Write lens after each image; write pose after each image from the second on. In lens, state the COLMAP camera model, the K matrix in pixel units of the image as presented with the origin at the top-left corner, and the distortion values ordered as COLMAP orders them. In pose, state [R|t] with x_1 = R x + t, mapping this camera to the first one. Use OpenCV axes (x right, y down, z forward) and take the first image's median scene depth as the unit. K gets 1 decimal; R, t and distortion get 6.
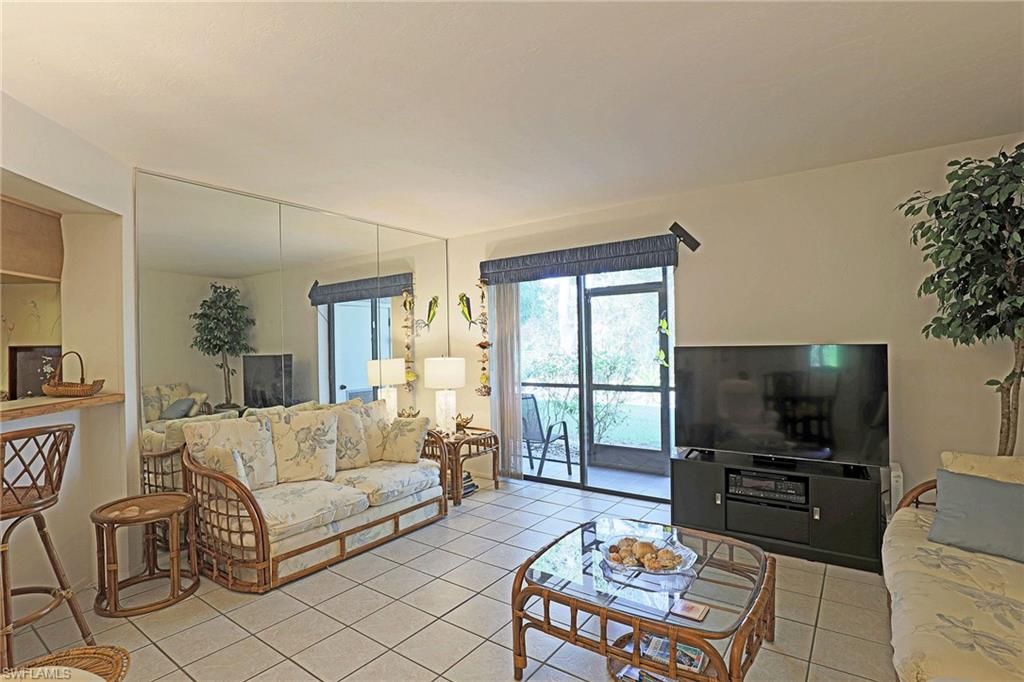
lens RADIAL K [[496.4, 0, 513.9], [0, 496.4, 342.6], [0, 0, 1]] dist [-0.029701, 0.001374]
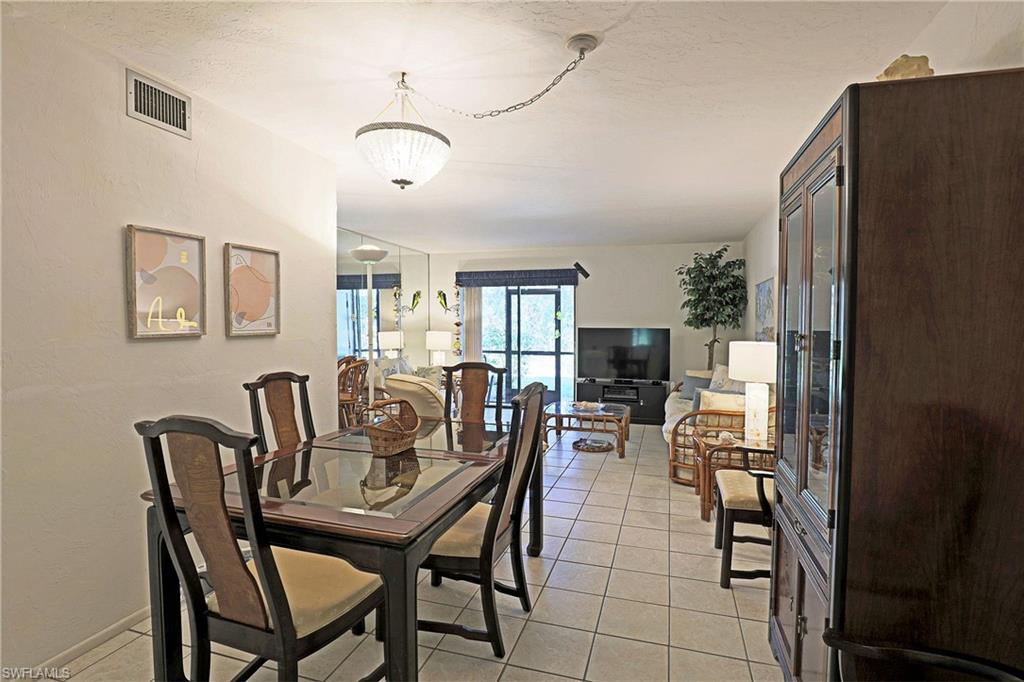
lens RADIAL K [[501.8, 0, 513.1], [0, 501.8, 357.9], [0, 0, 1]] dist [-0.002276, 0.000071]
pose [[0.948631, 0.004199, 0.316356, -0.409091], [-0.026098, 0.997543, 0.065017, 0.003738], [-0.315306, -0.069933, 0.946410, -0.610796]]
